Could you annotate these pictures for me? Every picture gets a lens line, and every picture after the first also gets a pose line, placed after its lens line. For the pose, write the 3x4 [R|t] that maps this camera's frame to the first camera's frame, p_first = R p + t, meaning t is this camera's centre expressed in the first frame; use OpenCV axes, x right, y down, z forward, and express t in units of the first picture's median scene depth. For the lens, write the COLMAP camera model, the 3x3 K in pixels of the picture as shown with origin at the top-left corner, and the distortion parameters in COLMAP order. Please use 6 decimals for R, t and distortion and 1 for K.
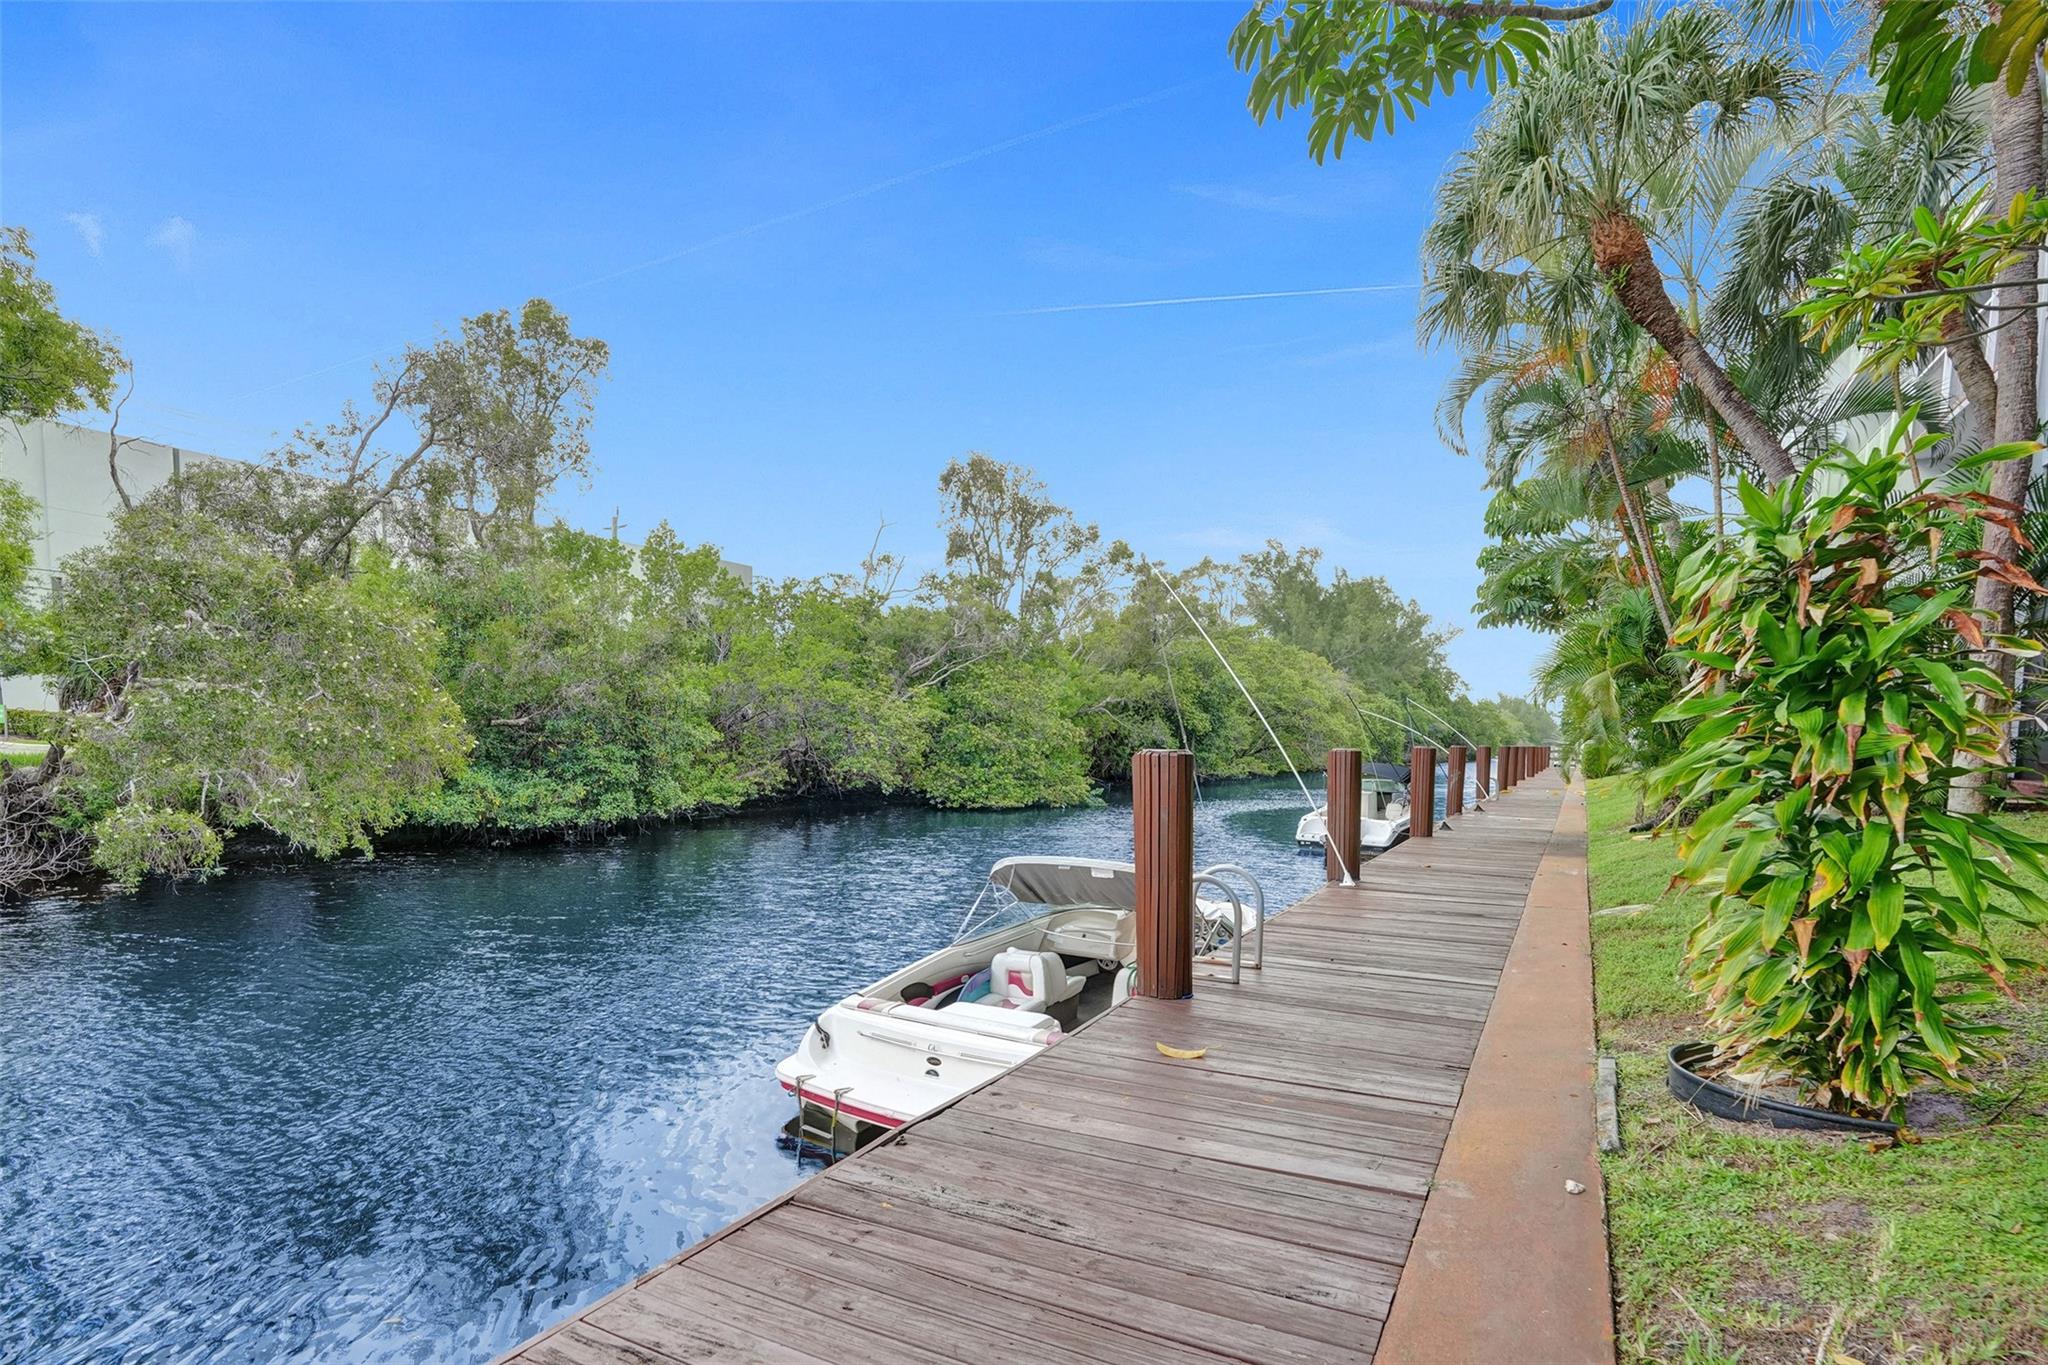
lens RADIAL K [[979.6, 0, 1019.9], [0, 979.6, 810.7], [0, 0, 1]] dist [0.003153, 0.000781]
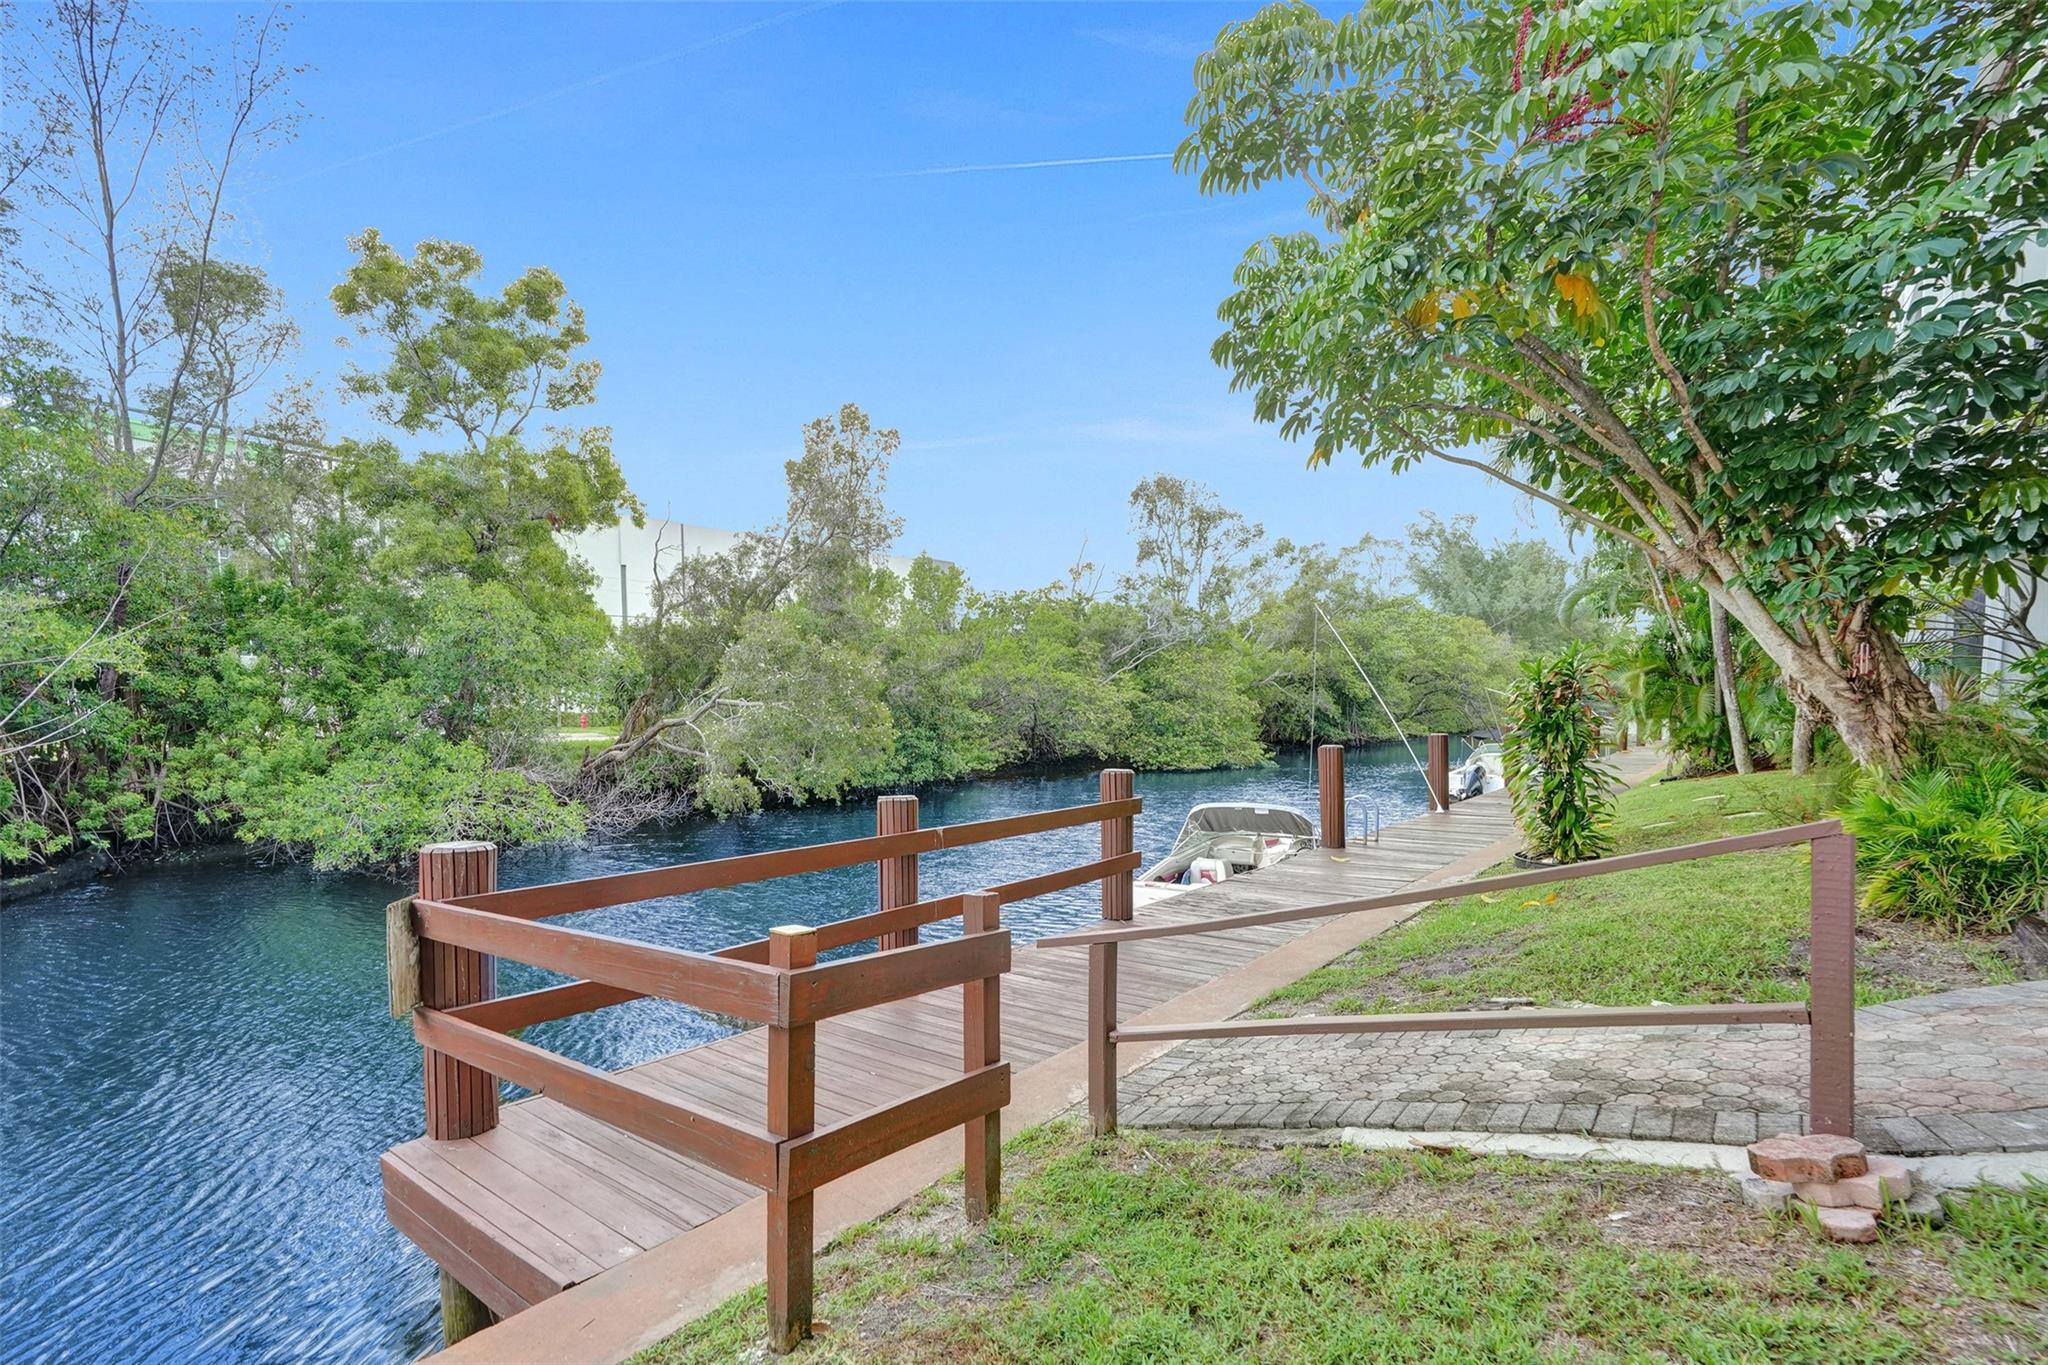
lens RADIAL K [[967.0, 0, 1026.6], [0, 967.0, 749.4], [0, 0, 1]] dist [-0.025654, 0.000376]
pose [[0.987695, -0.013102, -0.155840, -0.041602], [0.009327, 0.999646, -0.024932, 0.000003], [0.156112, 0.023172, 0.987468, -0.277077]]
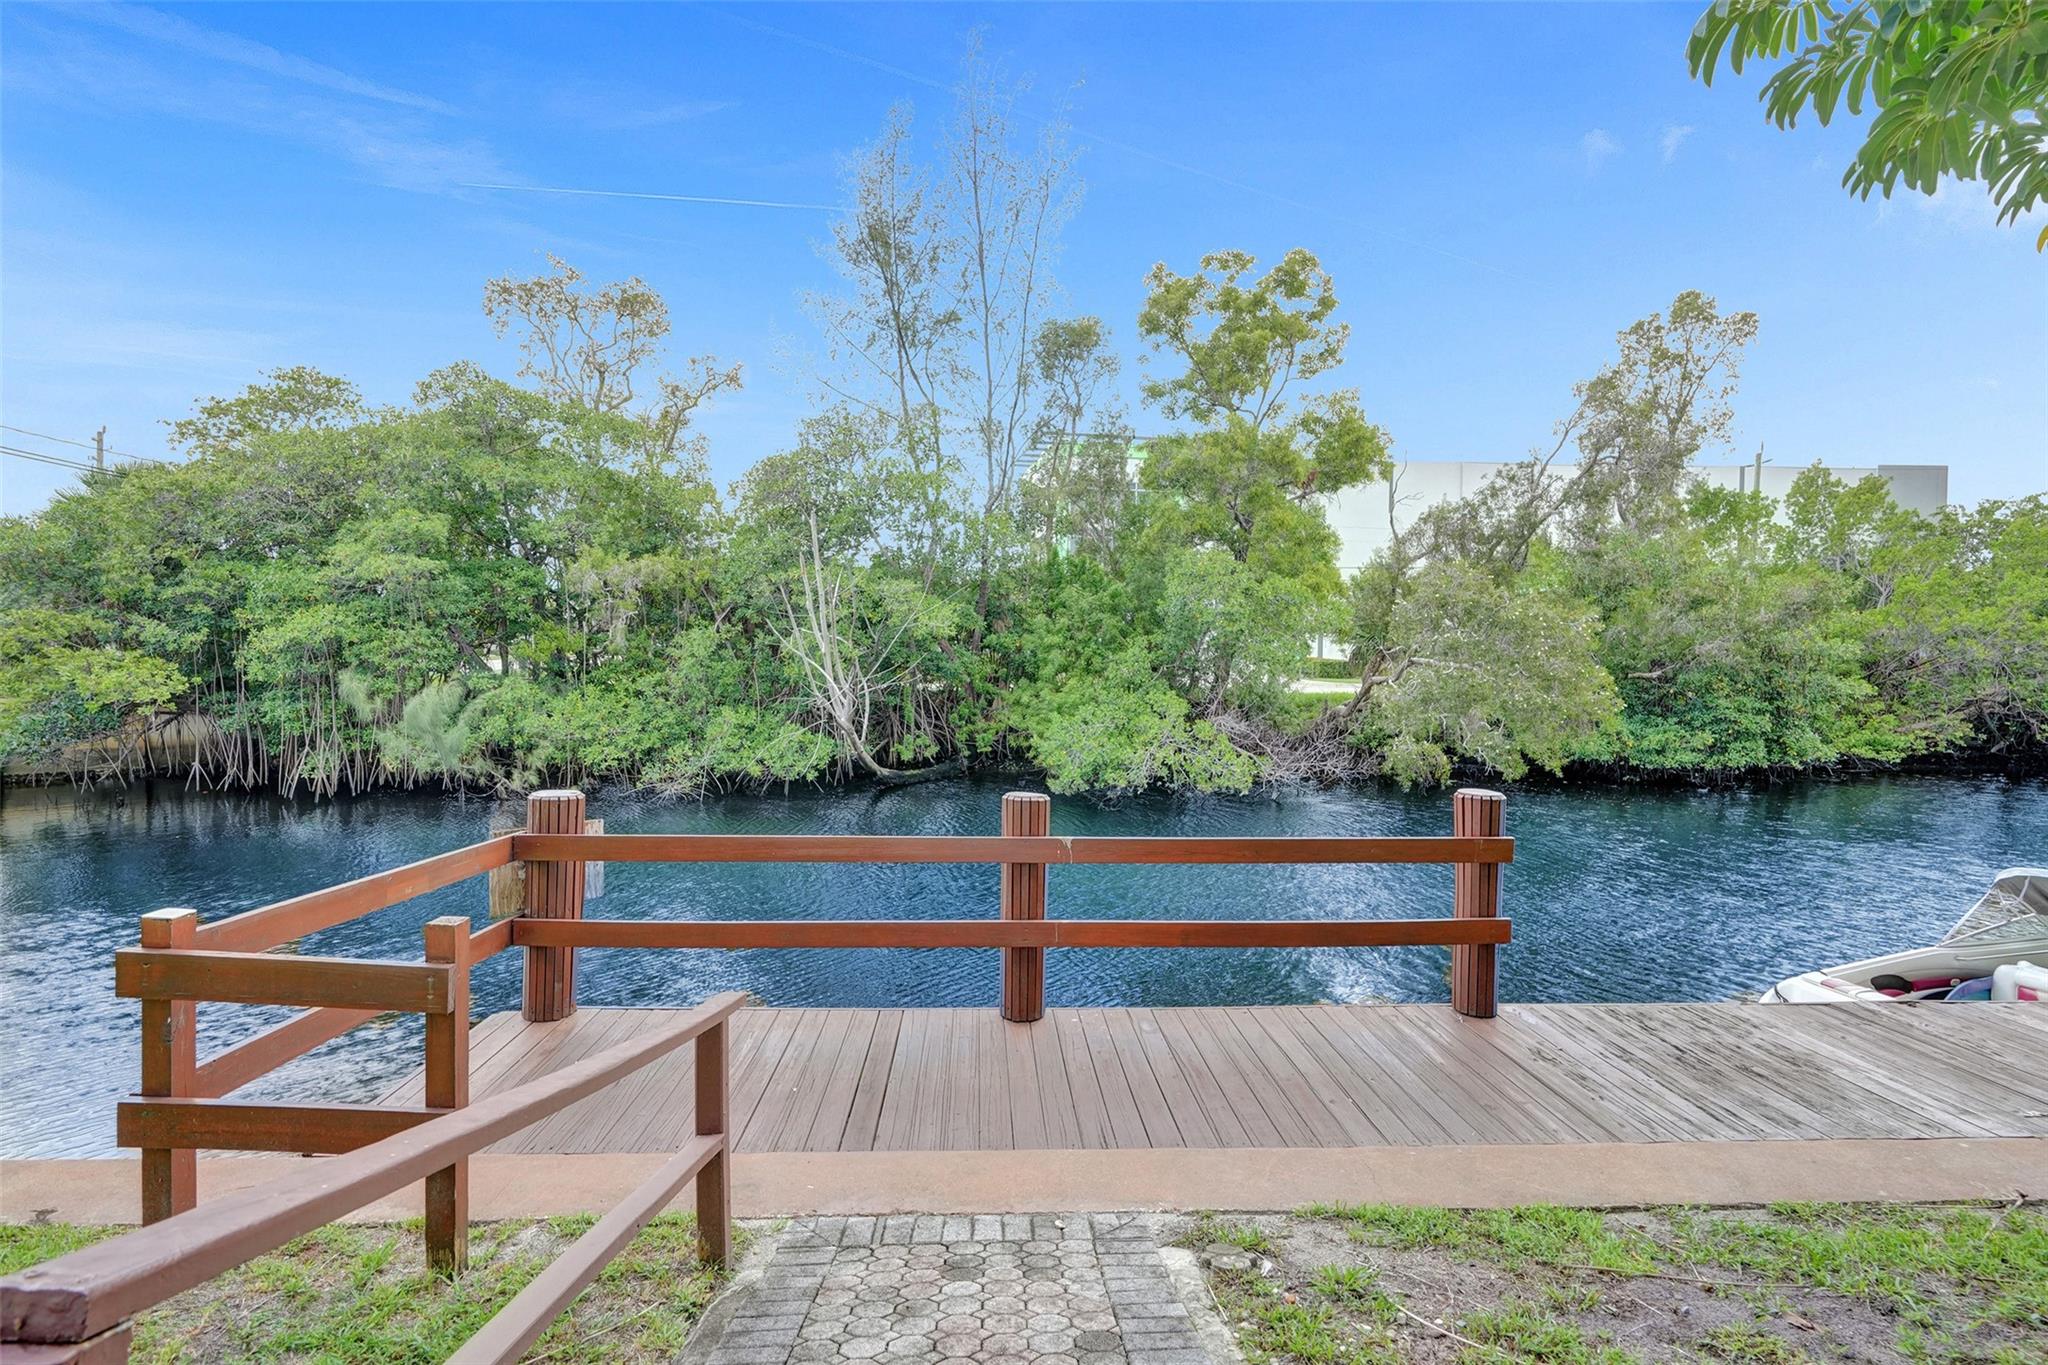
lens RADIAL K [[943.1, 0, 1024.0], [0, 943.1, 682.5], [0, 0, 1]] dist [-0.016741, 0.000951]
pose [[0.497349, 0.019193, -0.867338, 0.061185], [-0.063749, 0.997861, -0.014474, -0.014630], [0.865205, 0.062491, 0.497508, -0.148951]]
